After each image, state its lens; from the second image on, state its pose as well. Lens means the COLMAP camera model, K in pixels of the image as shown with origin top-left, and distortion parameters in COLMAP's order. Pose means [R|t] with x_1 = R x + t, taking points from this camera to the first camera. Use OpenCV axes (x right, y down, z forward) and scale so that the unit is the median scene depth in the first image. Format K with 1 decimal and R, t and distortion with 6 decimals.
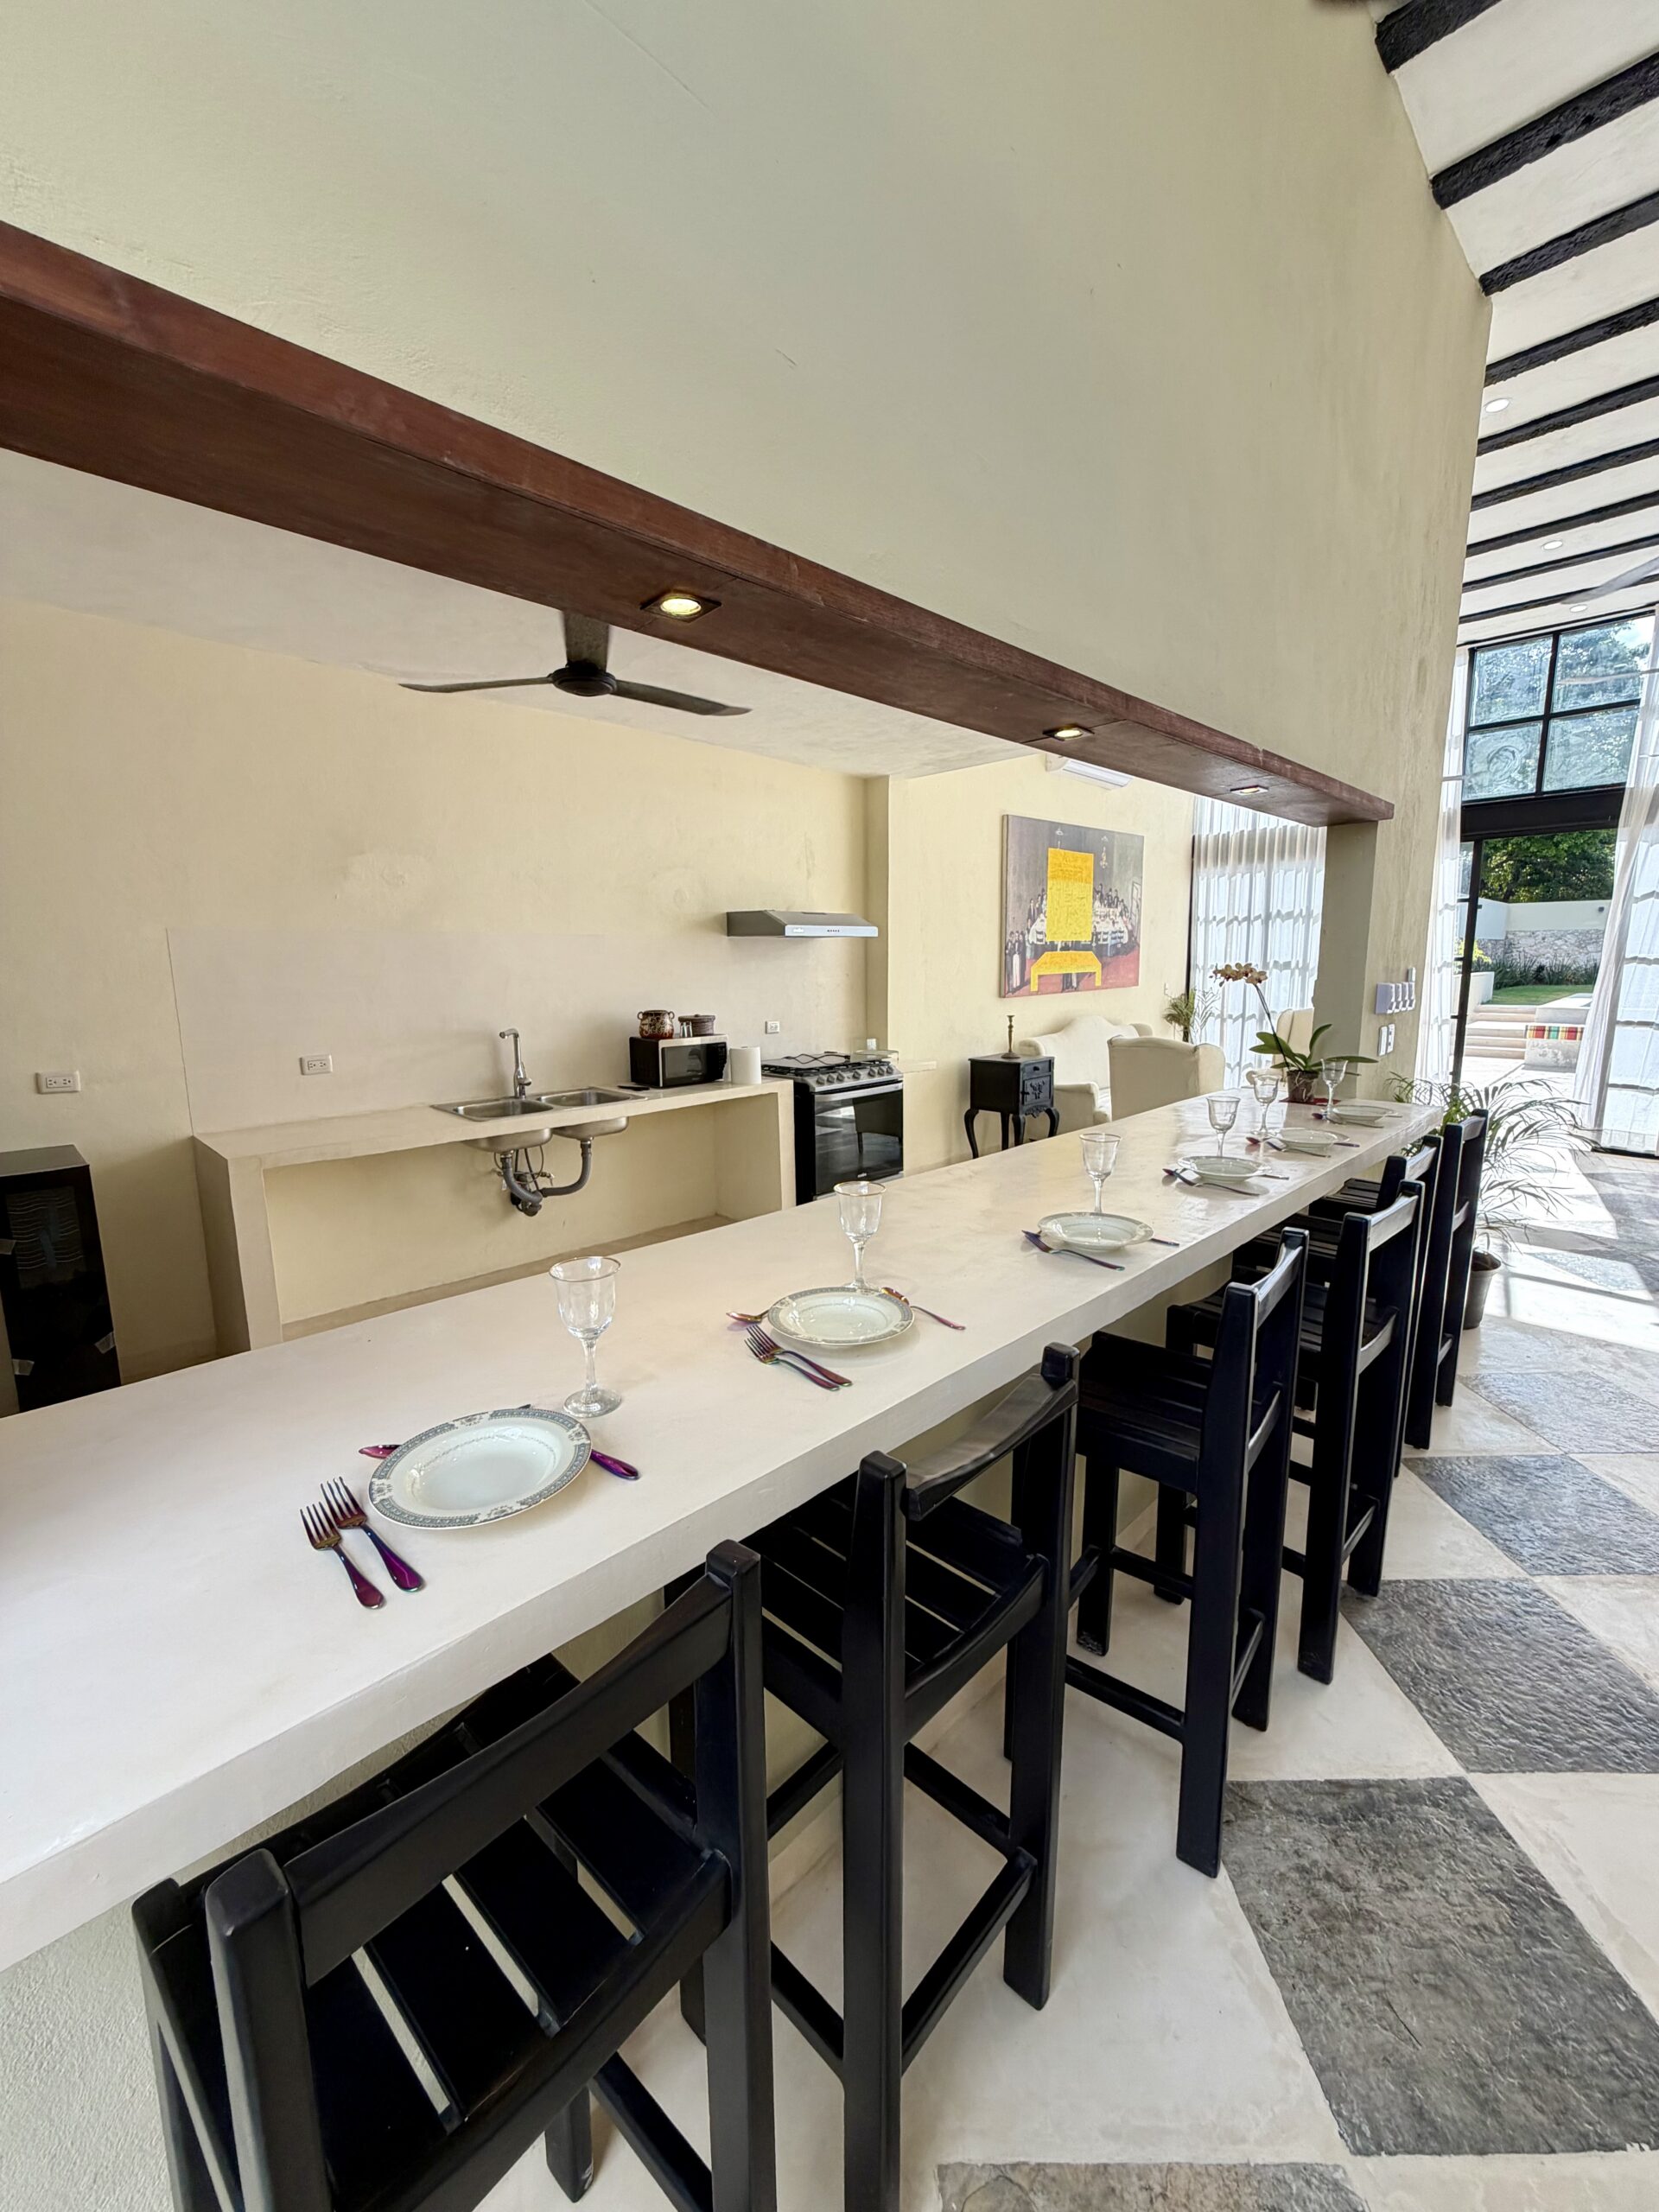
lens RADIAL K [[885.5, 0, 831.9], [0, 885.5, 1101.2], [0, 0, 1]] dist [0.000941, 0.000156]
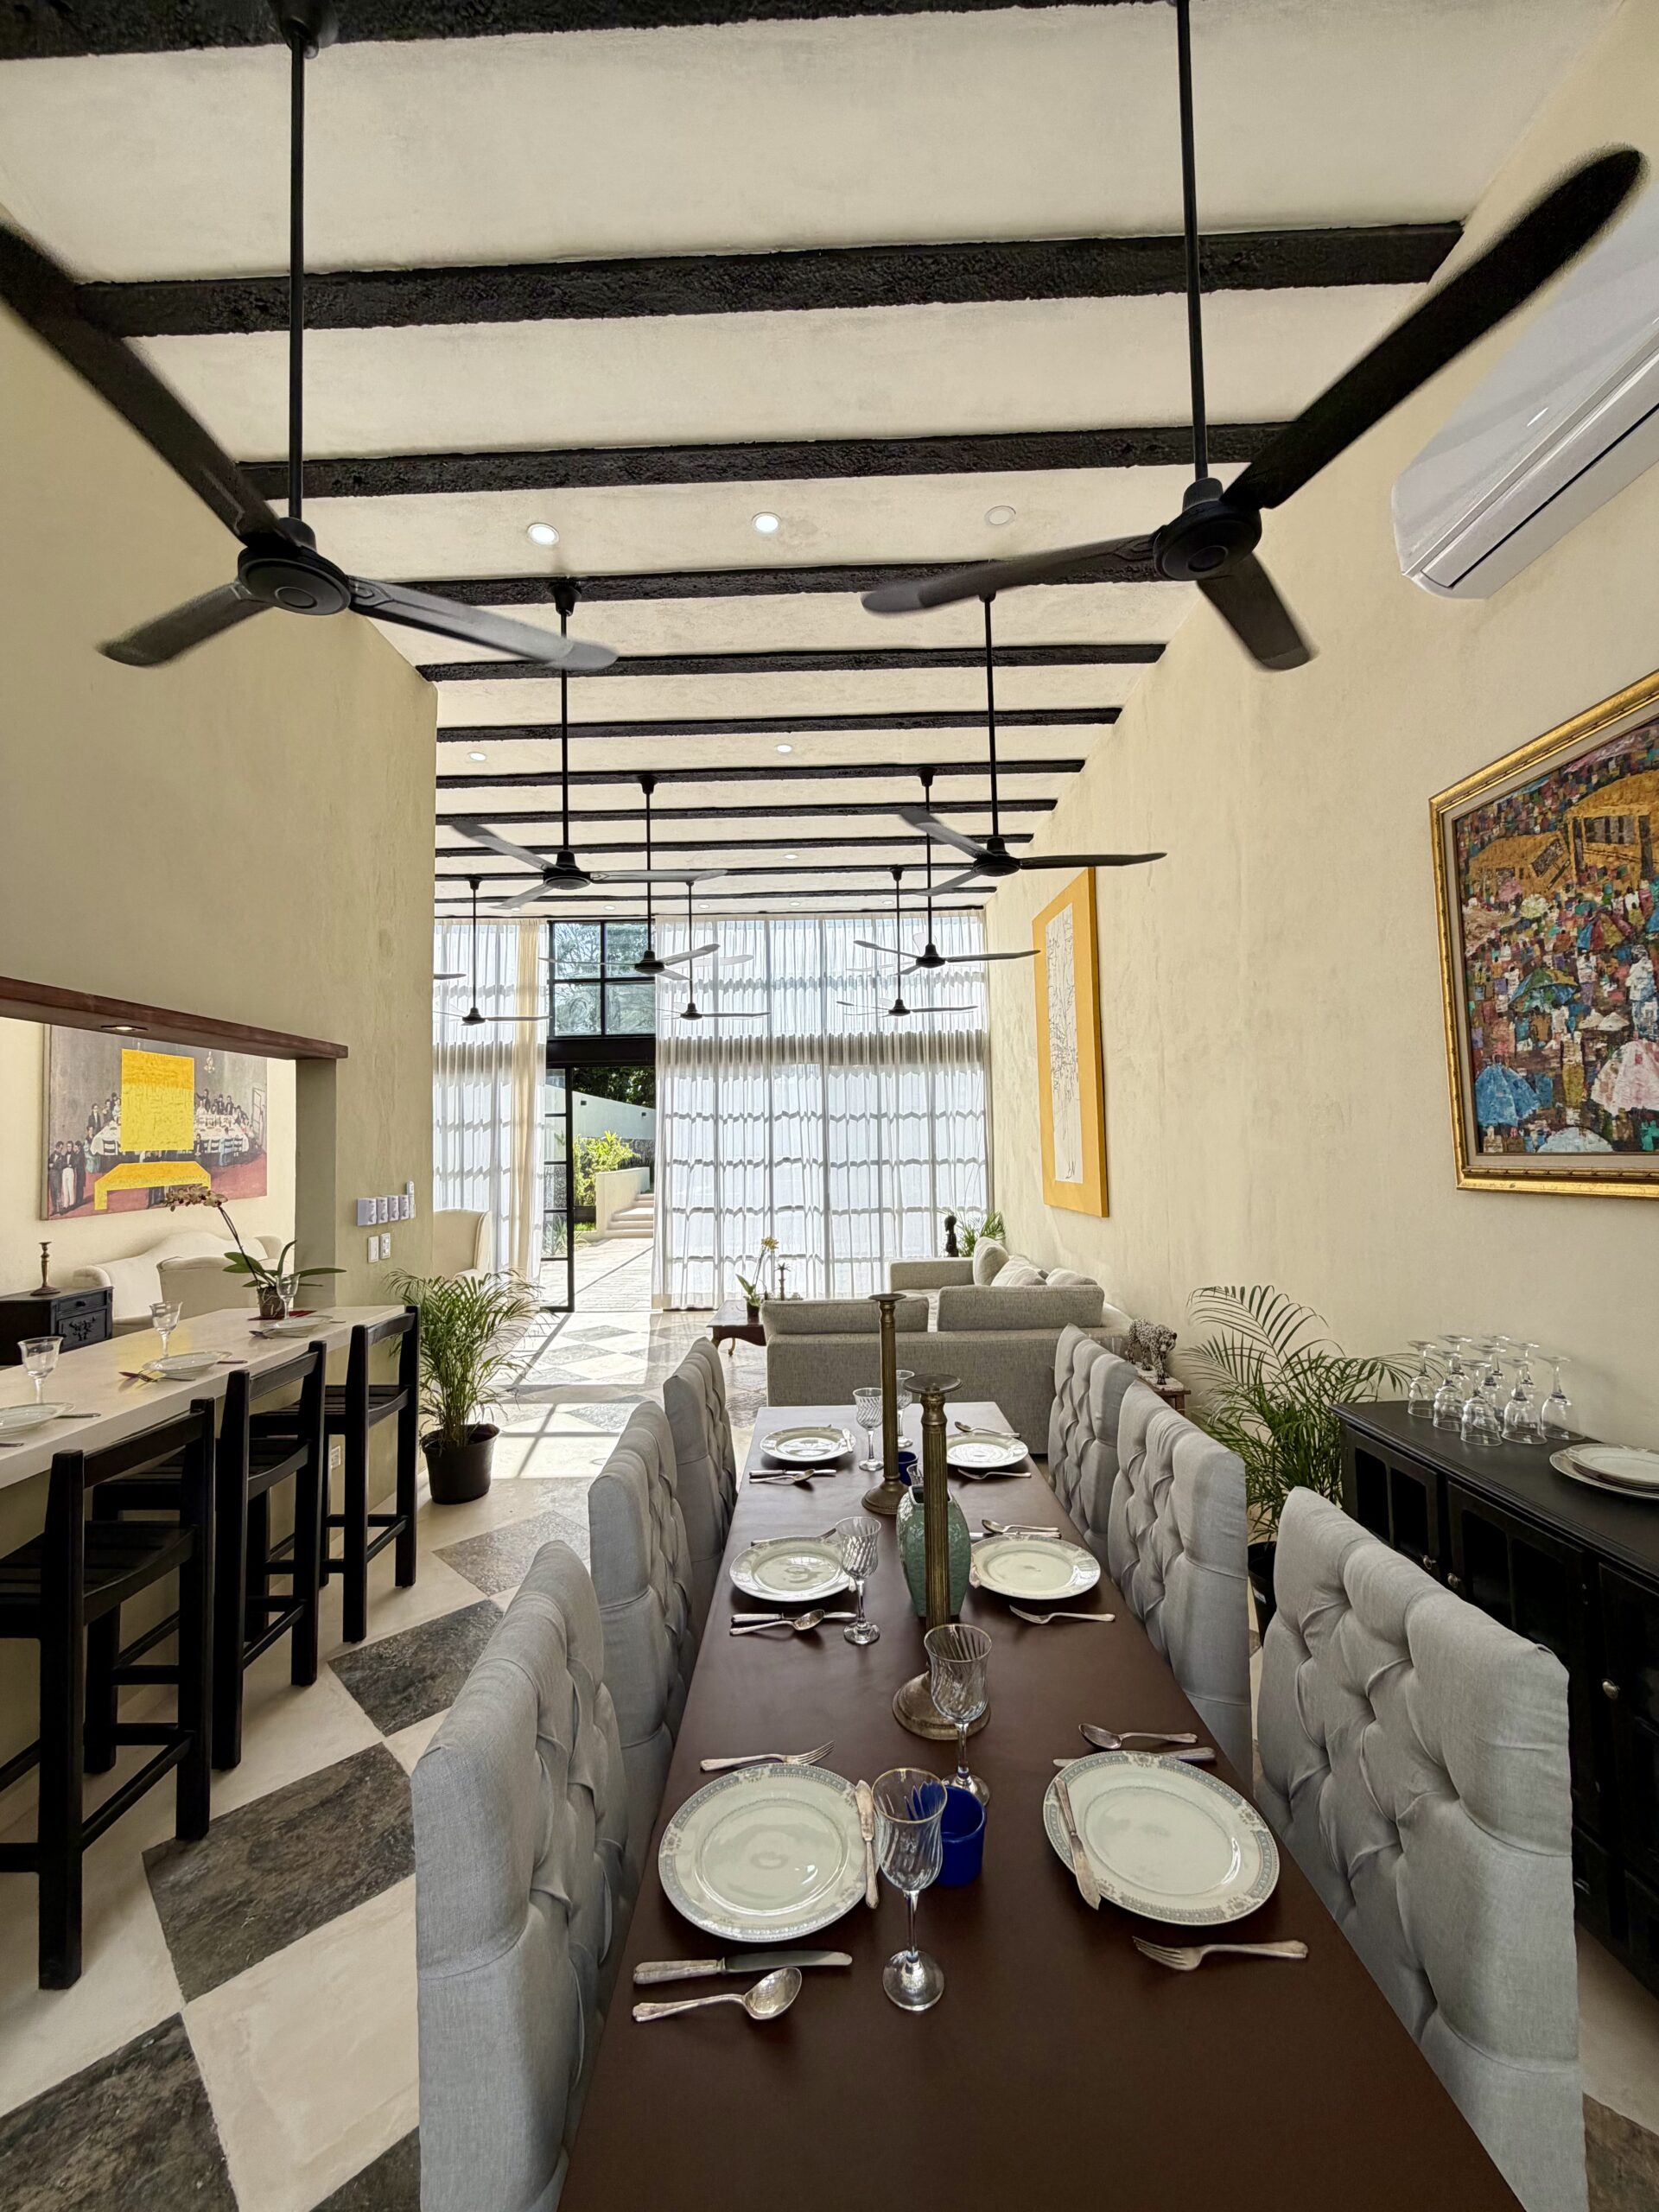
lens RADIAL K [[885.5, 0, 831.9], [0, 885.5, 1101.2], [0, 0, 1]] dist [0.000941, 0.000156]
pose [[0.706284, 0.031039, 0.707247, 0.122065], [0.123865, 0.978209, -0.166627, 0.003238], [-0.697008, 0.205290, 0.687049, -0.103096]]
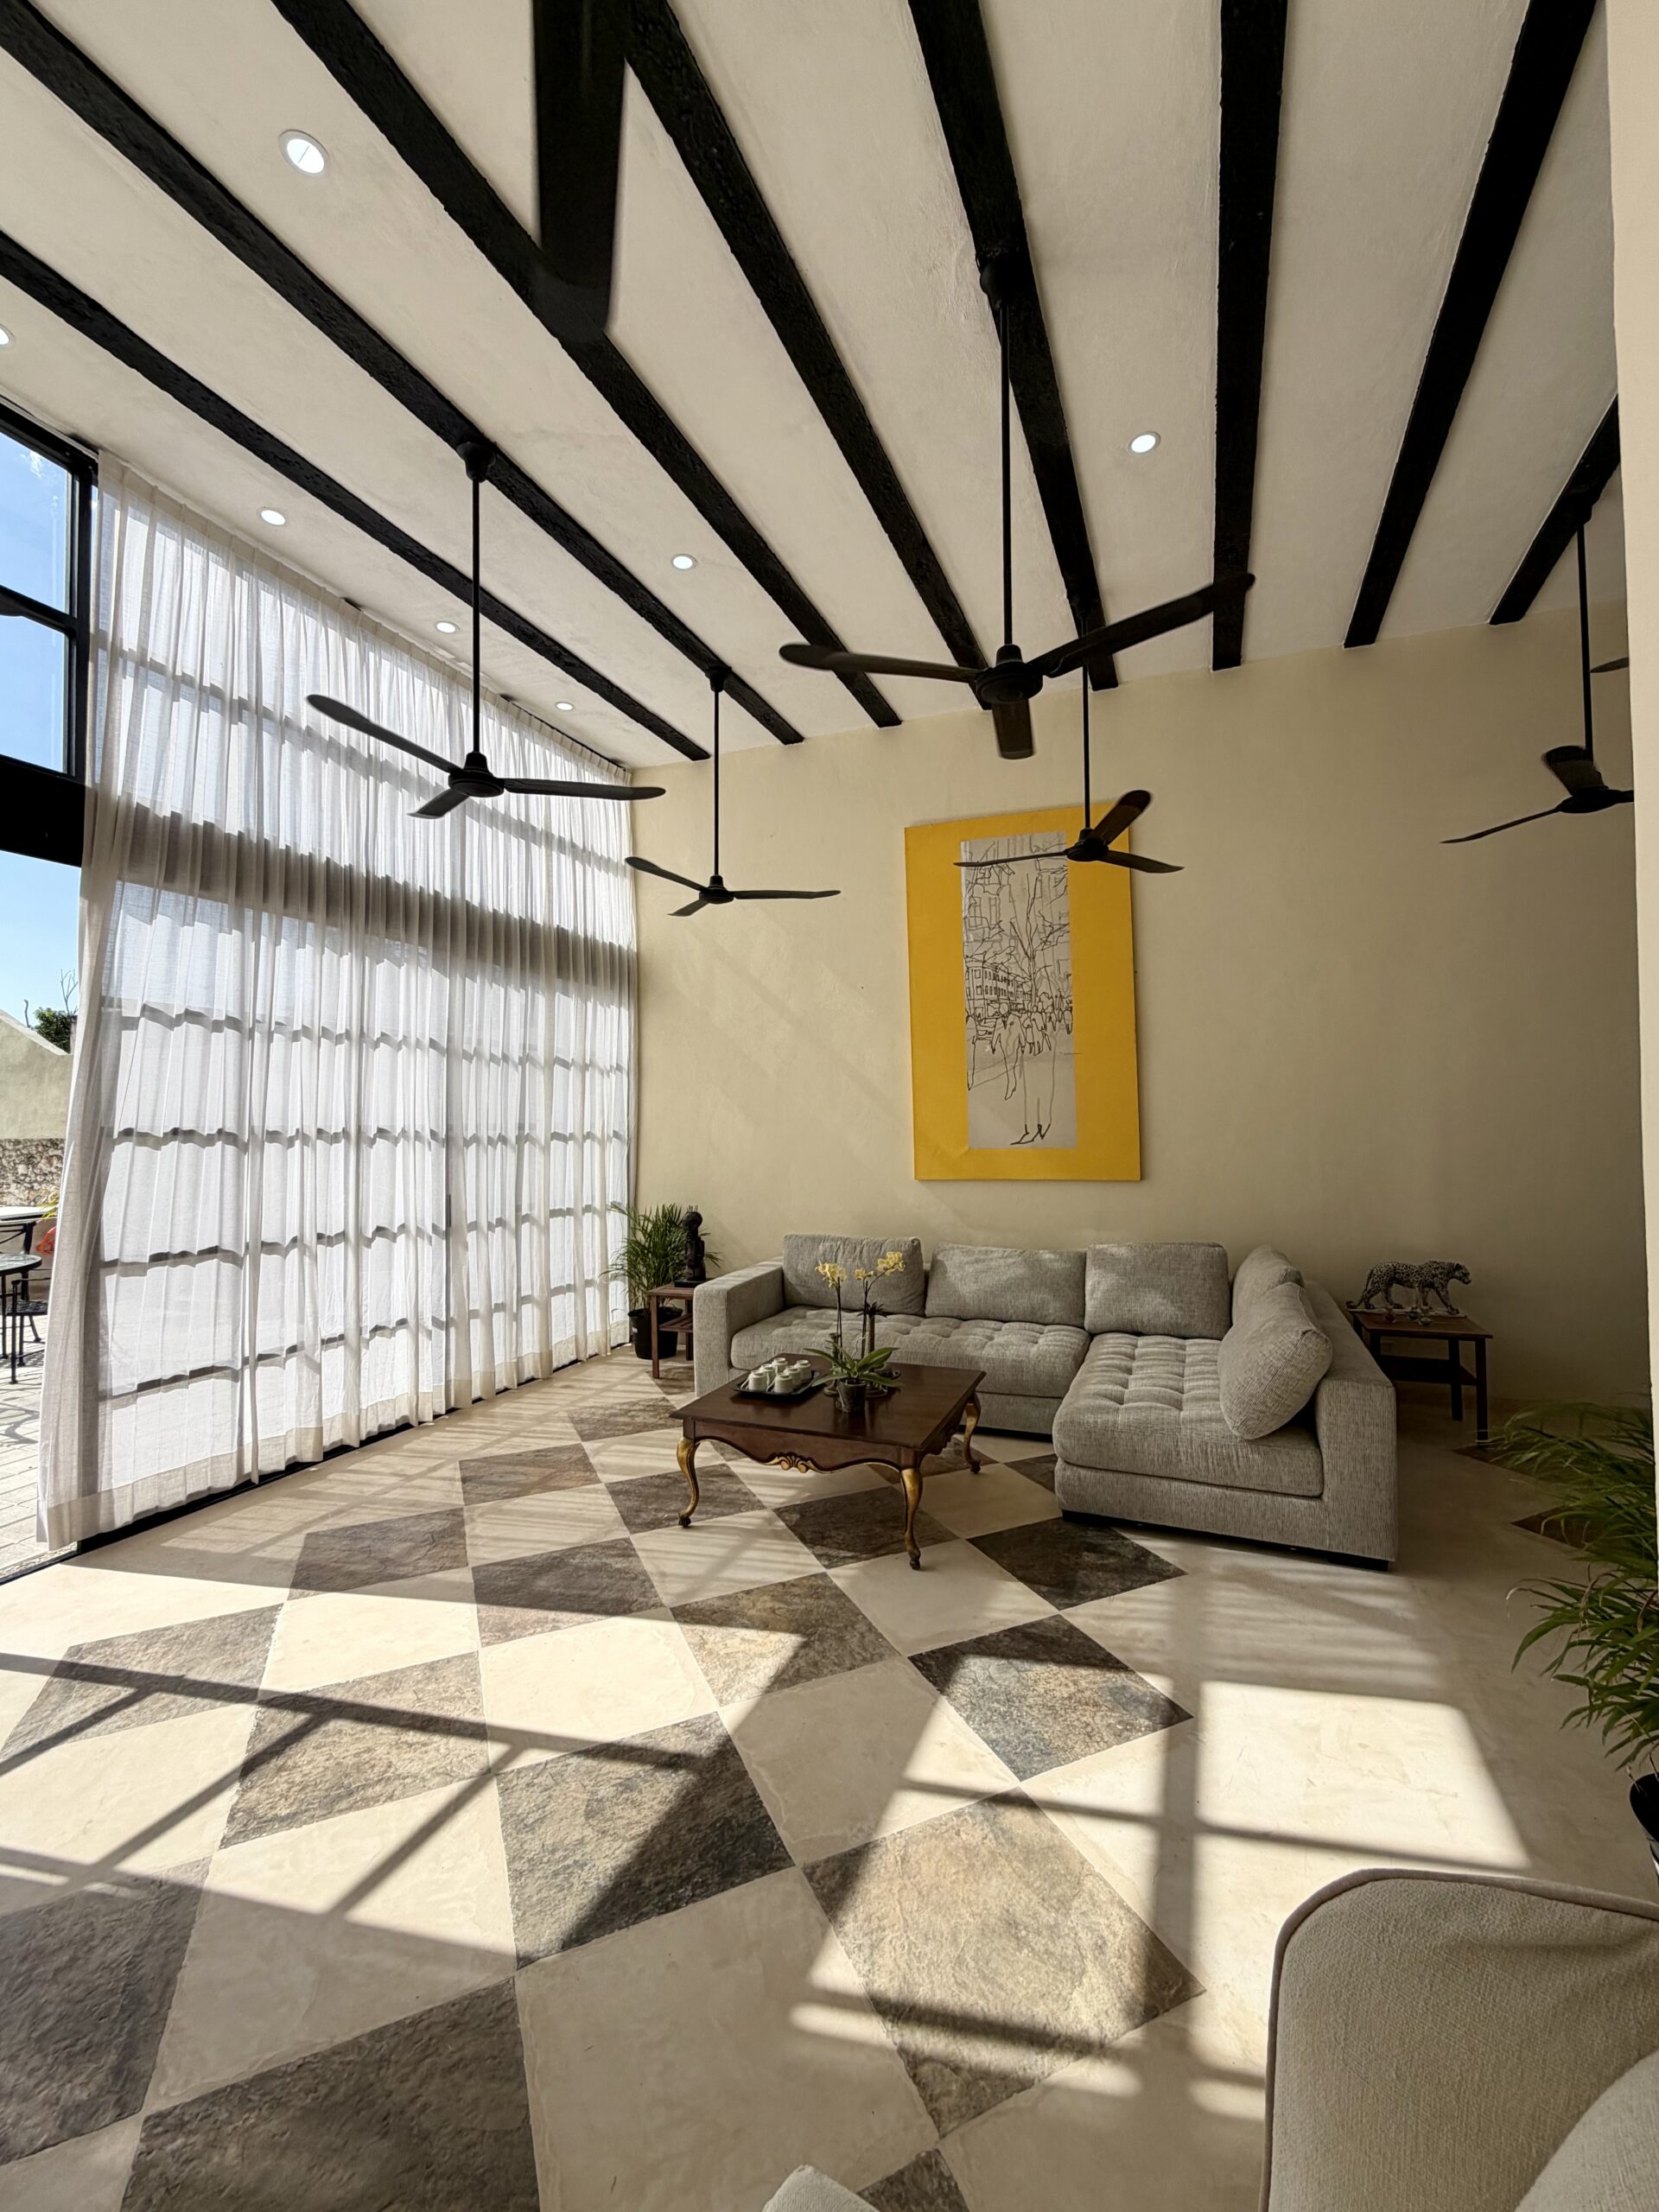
lens RADIAL K [[921.6, 0, 823.4], [0, 921.6, 1099.7], [0, 0, 1]] dist [0.000953, 0.000189]
pose [[-0.403838, 0.039531, 0.913976, 0.260713], [0.153584, 0.987816, 0.025136, -0.126066], [-0.901846, 0.150523, -0.404989, 0.821040]]
